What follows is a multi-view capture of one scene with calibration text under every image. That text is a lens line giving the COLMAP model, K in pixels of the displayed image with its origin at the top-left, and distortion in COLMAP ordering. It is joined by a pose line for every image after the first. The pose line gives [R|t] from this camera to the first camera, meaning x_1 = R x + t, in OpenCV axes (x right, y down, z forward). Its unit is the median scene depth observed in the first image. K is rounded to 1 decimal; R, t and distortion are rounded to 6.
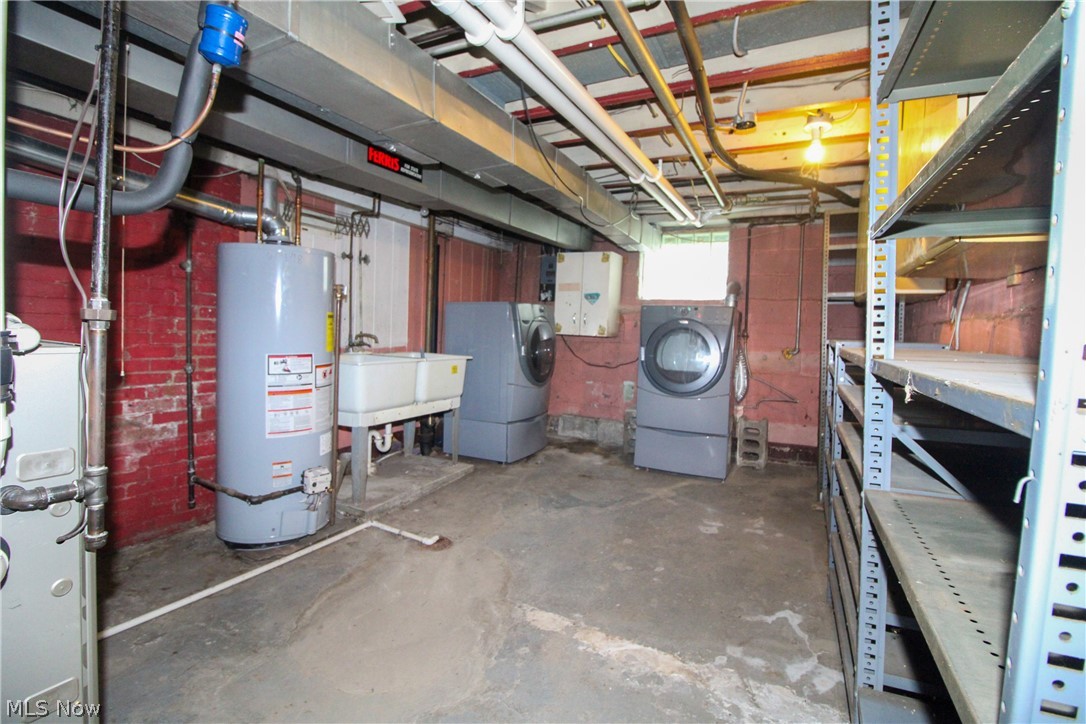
lens RADIAL K [[527.2, 0, 545.5], [0, 527.2, 348.0], [0, 0, 1]] dist [-0.004637, -0.001285]
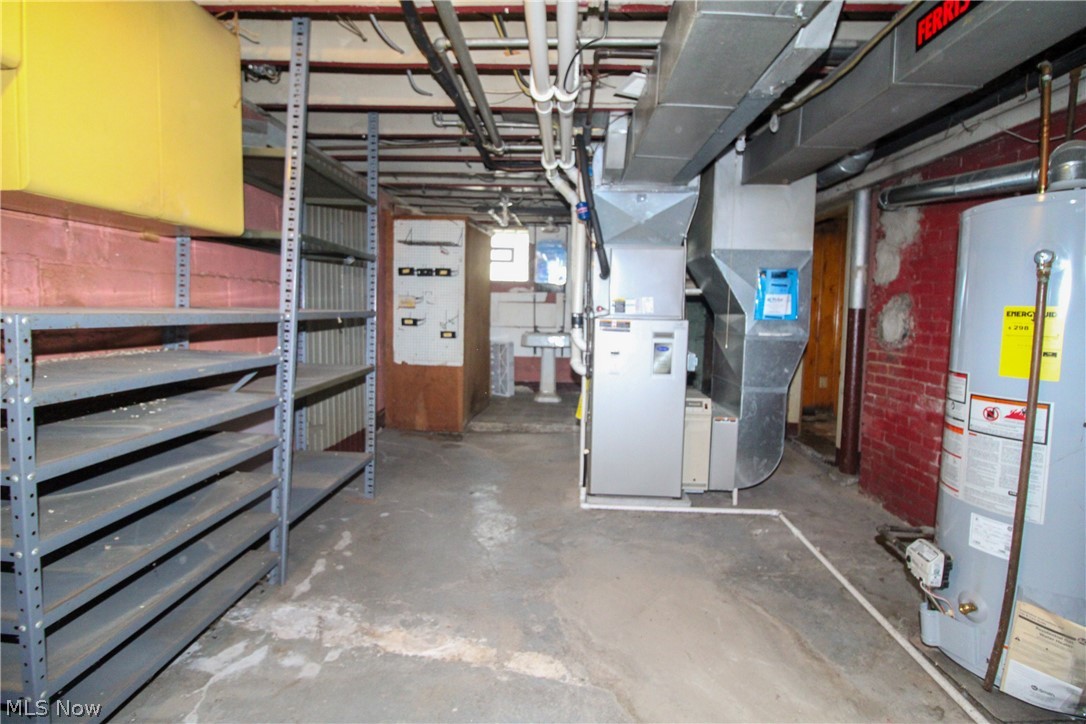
lens RADIAL K [[527.2, 0, 545.5], [0, 527.2, 348.0], [0, 0, 1]] dist [-0.004637, -0.001285]
pose [[-0.914119, -0.030009, -0.404333, 0.369618], [-0.075810, 0.992320, 0.097743, -0.057516], [0.398294, 0.120001, -0.909374, 1.860559]]
